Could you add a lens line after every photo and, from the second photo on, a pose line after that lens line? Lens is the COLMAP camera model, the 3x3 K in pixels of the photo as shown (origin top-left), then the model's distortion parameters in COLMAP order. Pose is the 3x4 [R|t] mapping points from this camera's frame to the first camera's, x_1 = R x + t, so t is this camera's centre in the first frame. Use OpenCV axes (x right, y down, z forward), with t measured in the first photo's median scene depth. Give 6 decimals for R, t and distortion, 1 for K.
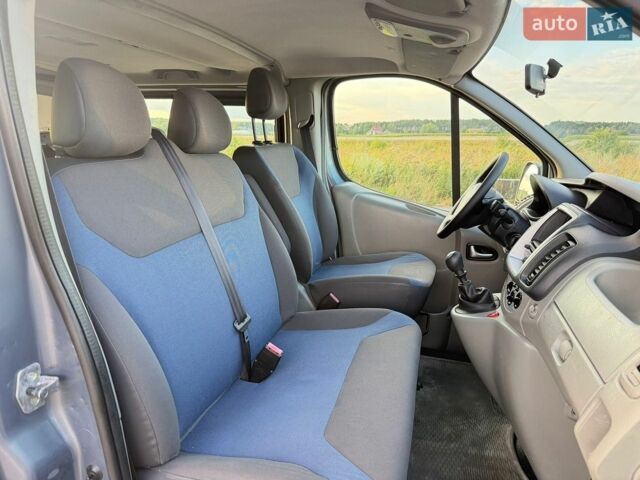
lens RADIAL K [[486.8, 0, 320.0], [0, 486.8, 240.0], [0, 0, 1]] dist [-0.001996, -0.008540]
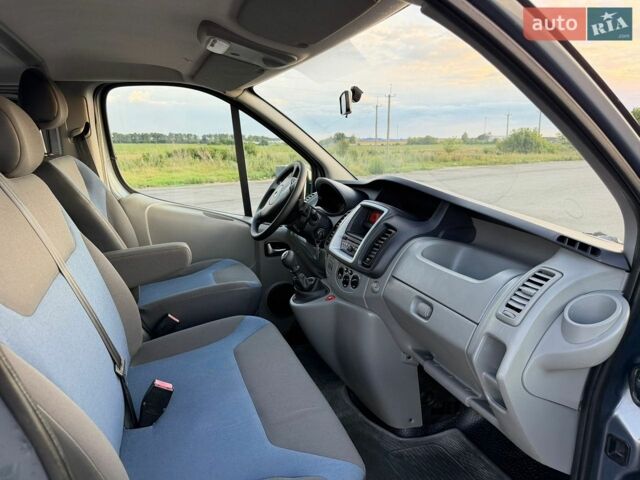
lens RADIAL K [[486.8, 0, 320.0], [0, 486.8, 240.0], [0, 0, 1]] dist [-0.001996, -0.008540]
pose [[0.769717, -0.135589, 0.623820, -0.361219], [0.129489, 0.990031, 0.055412, -0.052614], [-0.625115, 0.038126, 0.779601, 0.071790]]
